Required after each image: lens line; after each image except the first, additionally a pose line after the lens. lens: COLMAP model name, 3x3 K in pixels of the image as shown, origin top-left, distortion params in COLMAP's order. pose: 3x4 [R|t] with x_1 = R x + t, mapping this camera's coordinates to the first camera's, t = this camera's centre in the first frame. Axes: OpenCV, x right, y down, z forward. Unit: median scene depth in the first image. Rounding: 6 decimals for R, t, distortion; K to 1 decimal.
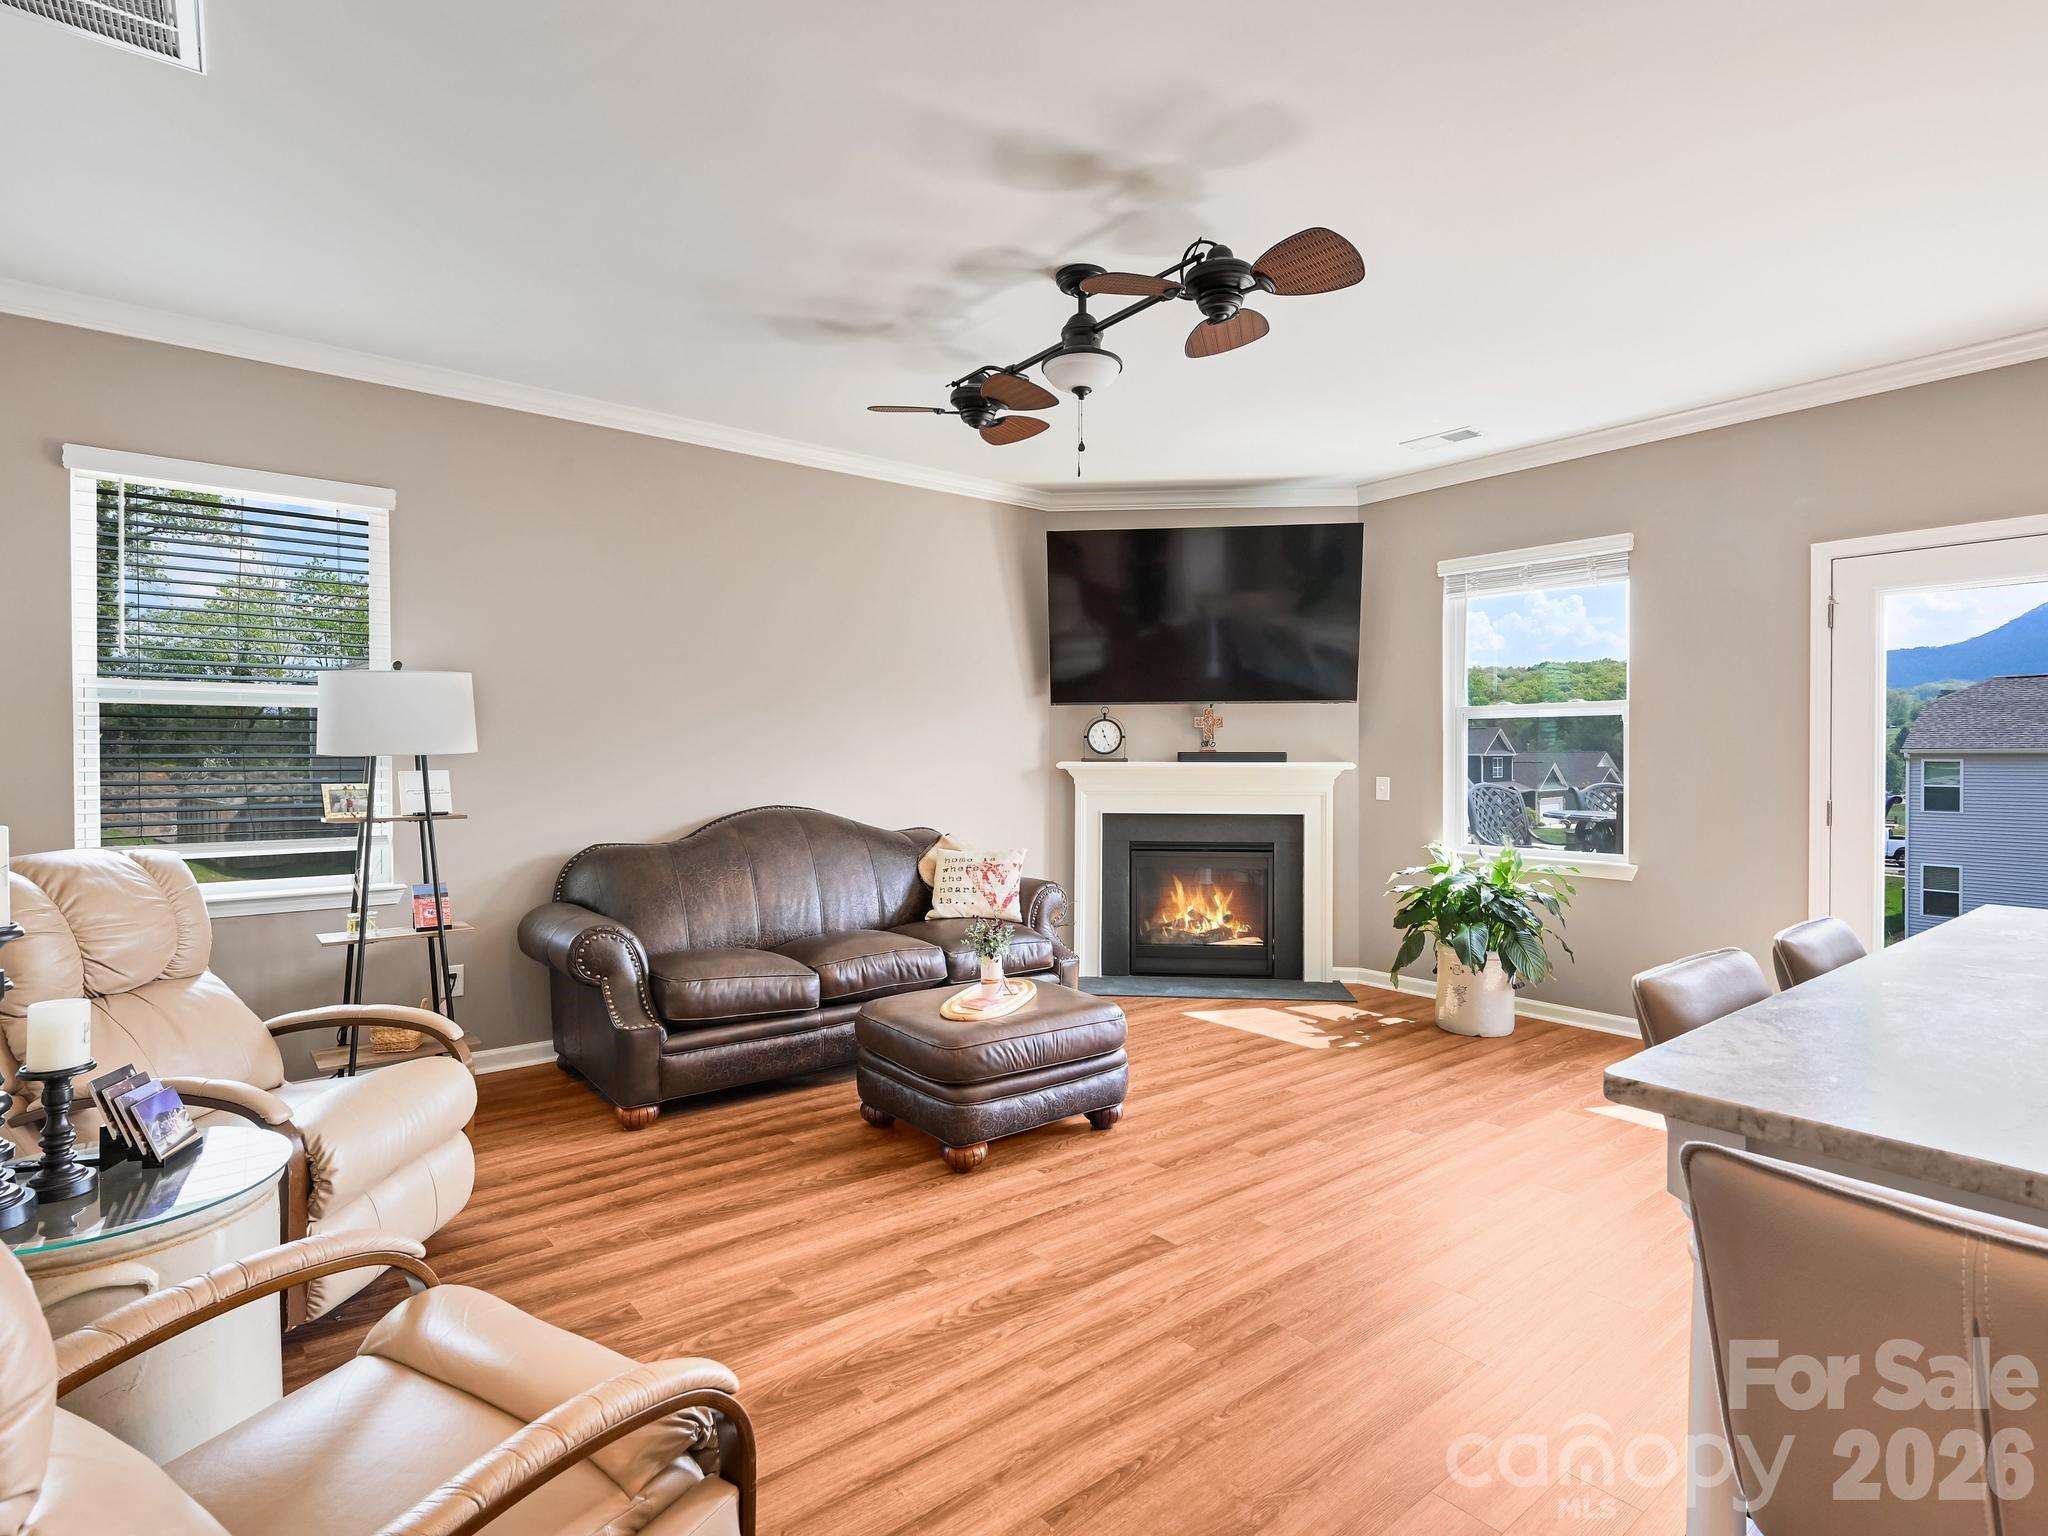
lens RADIAL K [[1056.7, 0, 1017.0], [0, 1056.7, 763.2], [0, 0, 1]] dist [-0.000271, 0.000345]
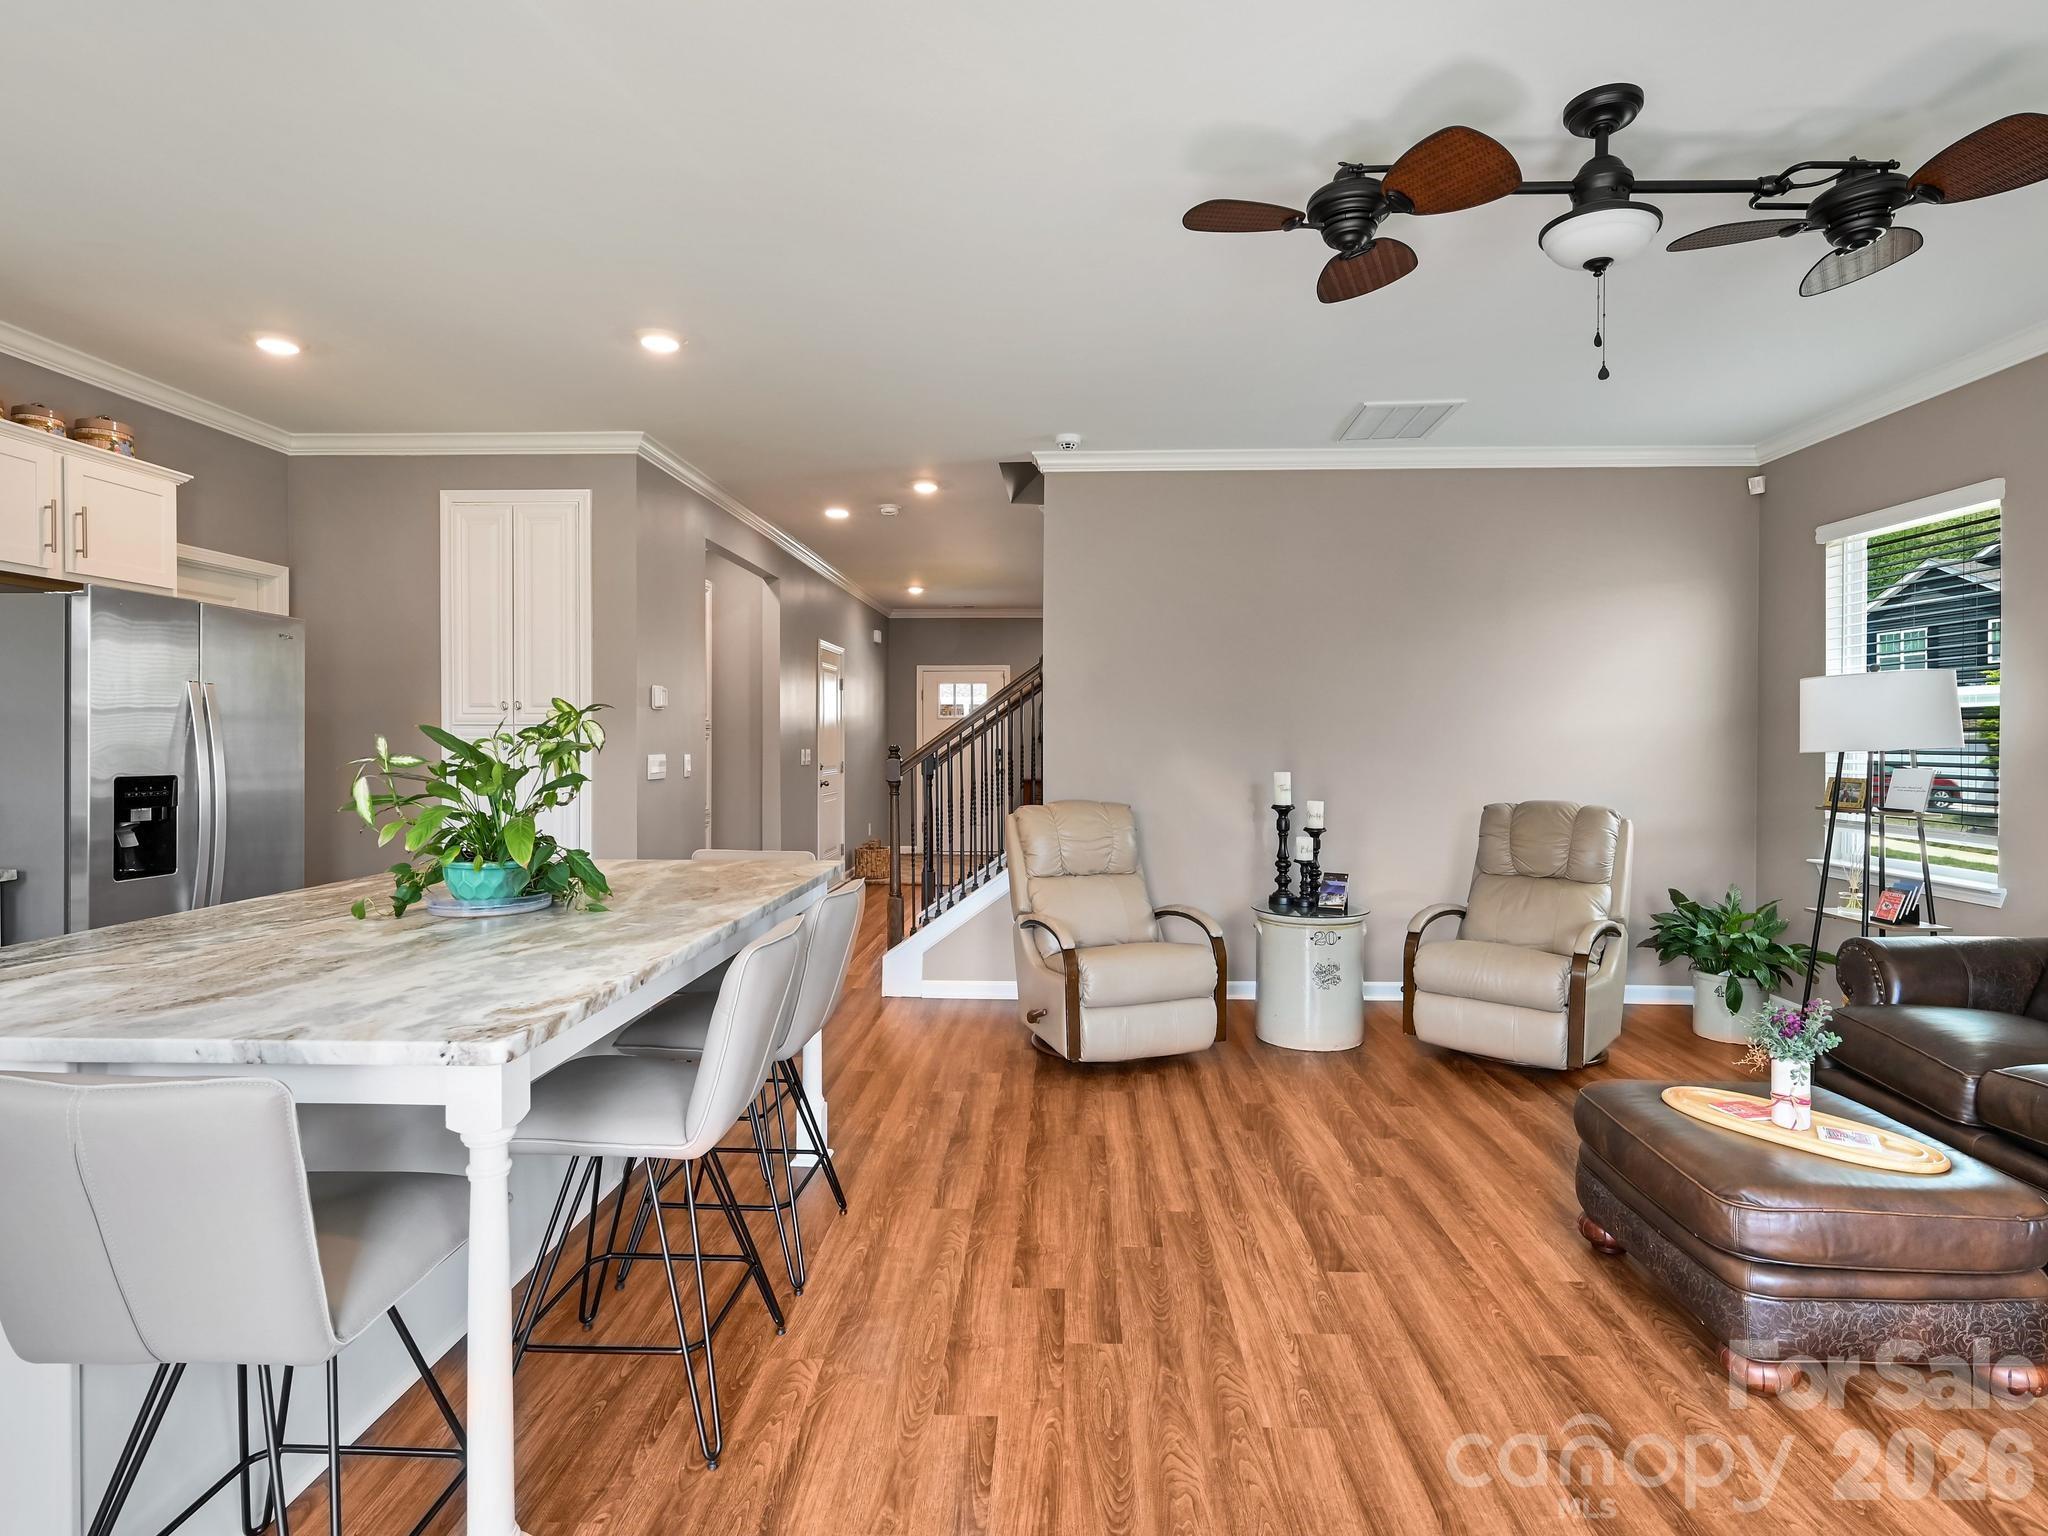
lens RADIAL K [[1122.6, 0, 1076.3], [0, 1122.6, 751.3], [0, 0, 1]] dist [-0.001606, 0.001449]
pose [[-0.632826, 0.009142, -0.774240, 0.896455], [-0.006705, 0.999828, 0.017285, -0.025164], [0.774265, 0.016130, -0.632656, 1.215783]]
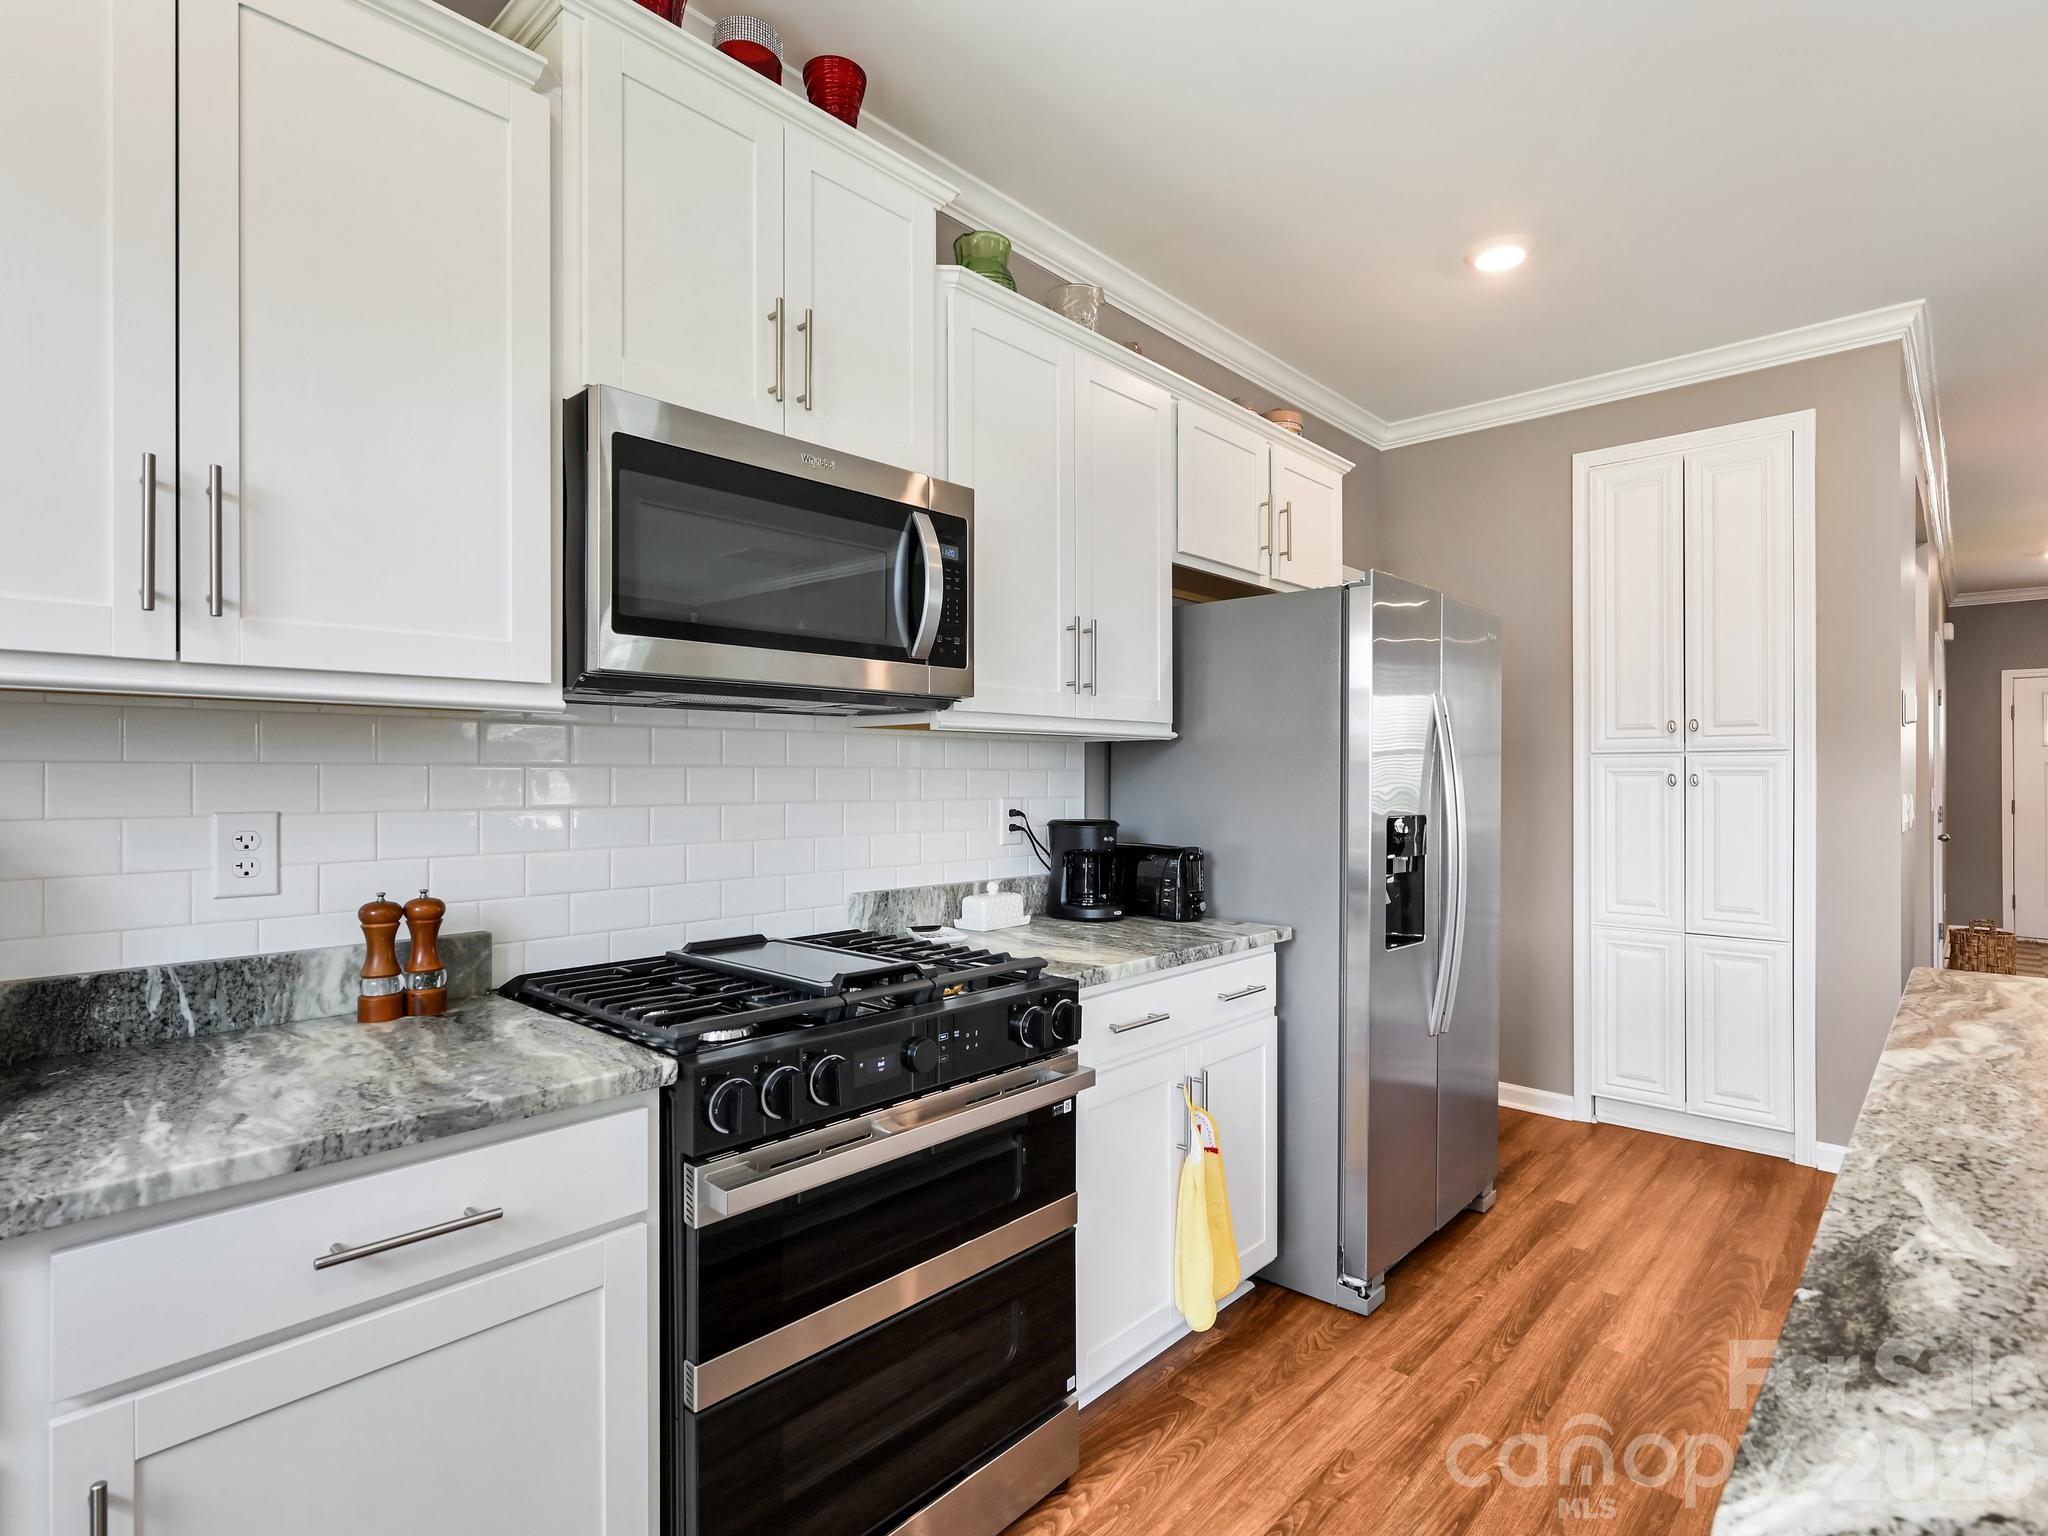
lens RADIAL K [[1084.8, 0, 991.2], [0, 1084.8, 773.3], [0, 0, 1]] dist [0.008686, 0.002309]
pose [[-0.988349, 0.000474, -0.152207, 1.056724], [-0.000014, 0.999995, 0.003207, -0.010898], [0.152207, 0.003172, -0.988344, 0.601163]]
